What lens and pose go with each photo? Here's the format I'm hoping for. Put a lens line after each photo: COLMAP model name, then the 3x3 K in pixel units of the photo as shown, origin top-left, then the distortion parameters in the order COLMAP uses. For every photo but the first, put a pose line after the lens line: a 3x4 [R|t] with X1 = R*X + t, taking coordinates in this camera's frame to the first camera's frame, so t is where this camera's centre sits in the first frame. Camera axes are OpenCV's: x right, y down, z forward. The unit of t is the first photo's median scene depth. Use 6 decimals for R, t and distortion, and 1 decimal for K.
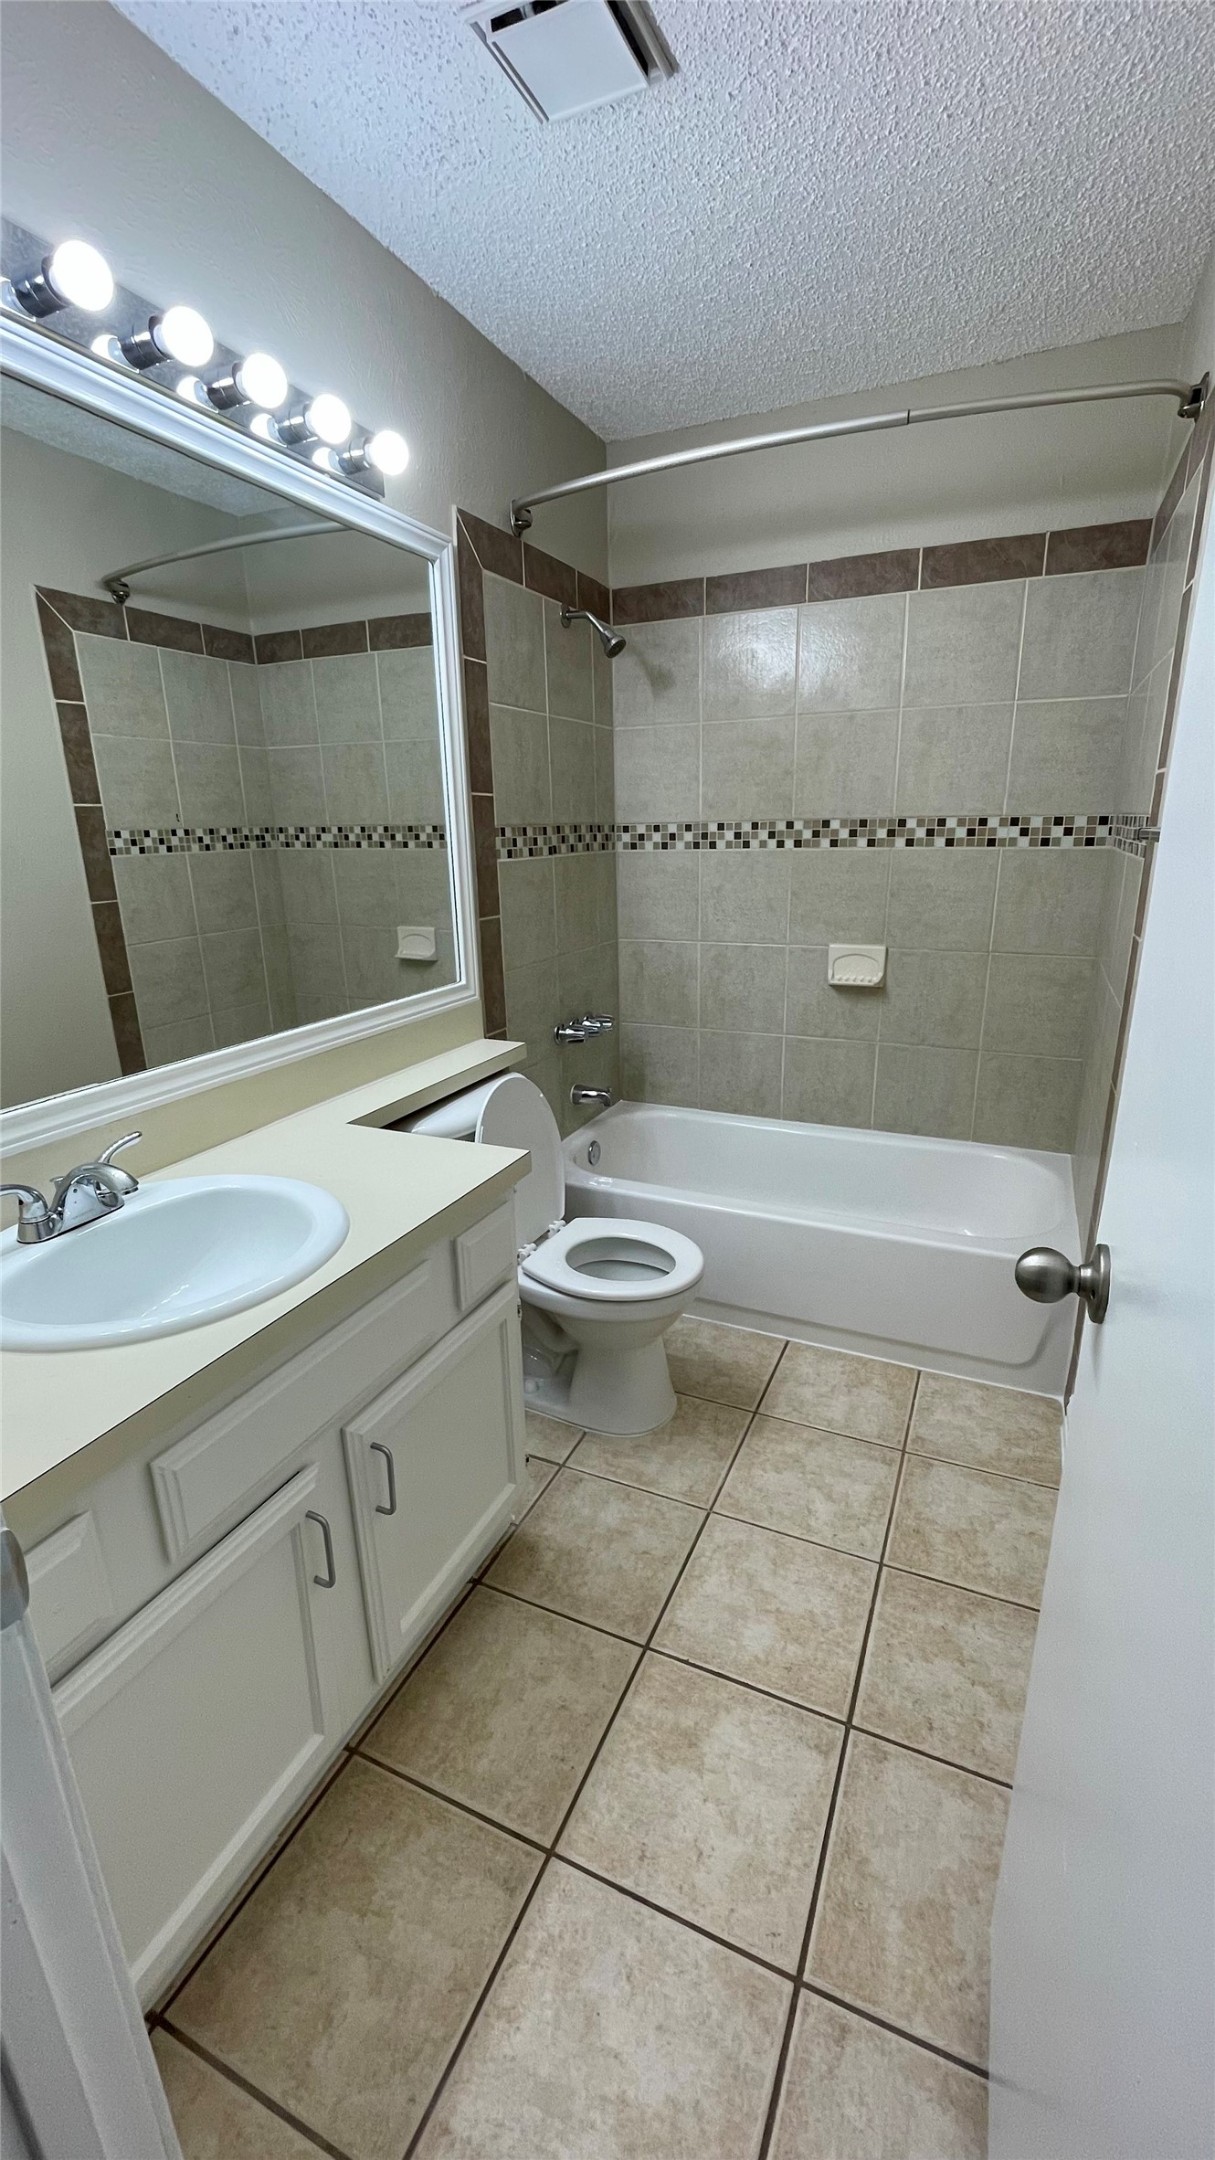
lens RADIAL K [[873.3, 0, 630.4], [0, 873.3, 1086.5], [0, 0, 1]] dist [-0.003585, 0.000290]
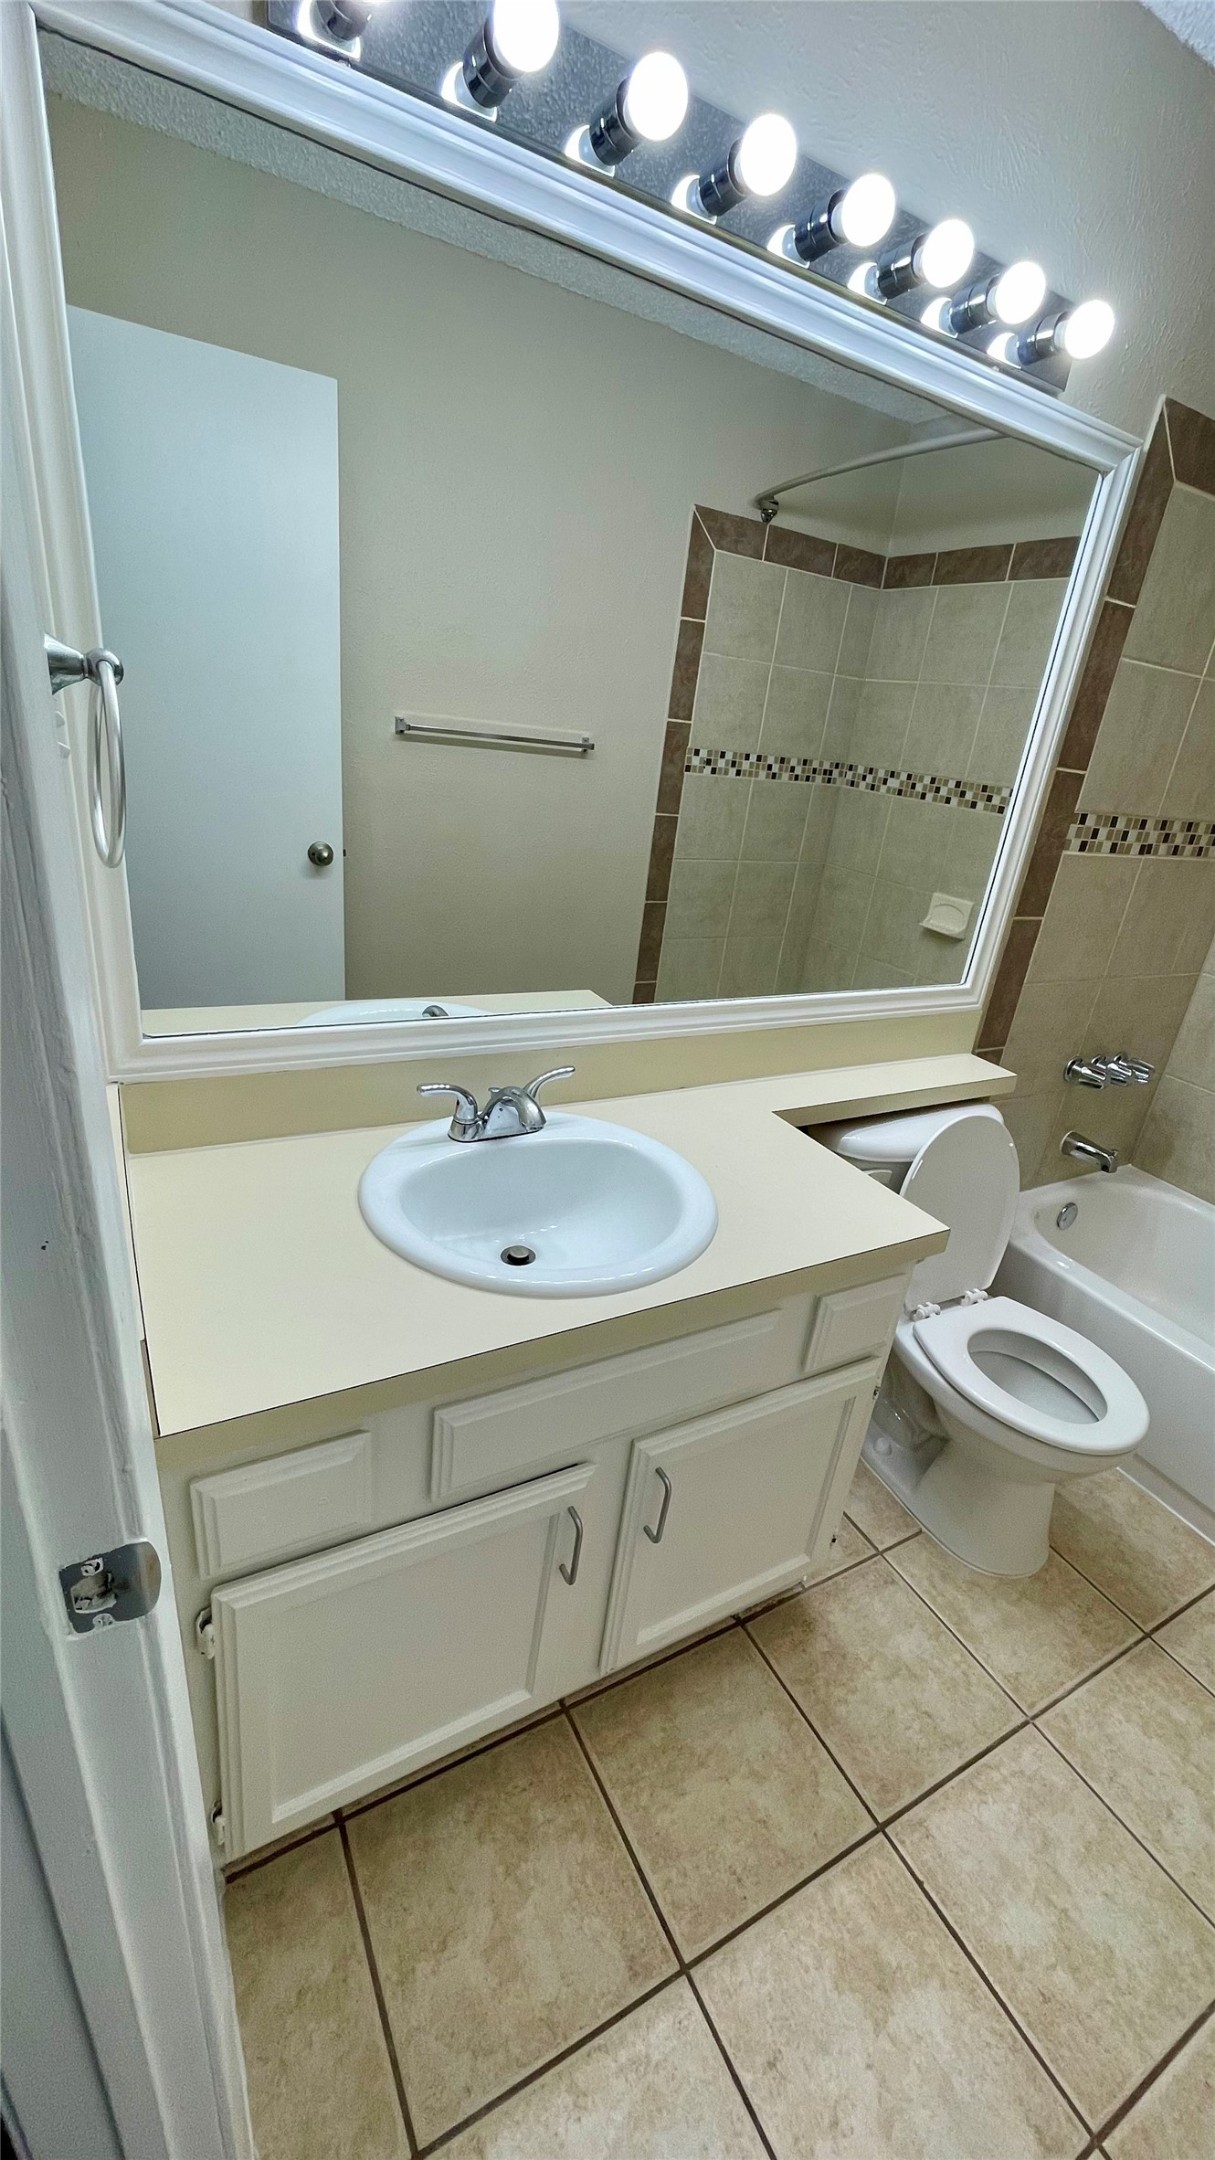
lens RADIAL K [[877.3, 0, 631.7], [0, 877.3, 1082.1], [0, 0, 1]] dist [-0.001734, 0.000883]
pose [[0.796535, 0.327276, -0.508352, 0.014158], [-0.290371, 0.944581, 0.153138, -0.063888], [0.530298, 0.025631, 0.847424, 0.092956]]
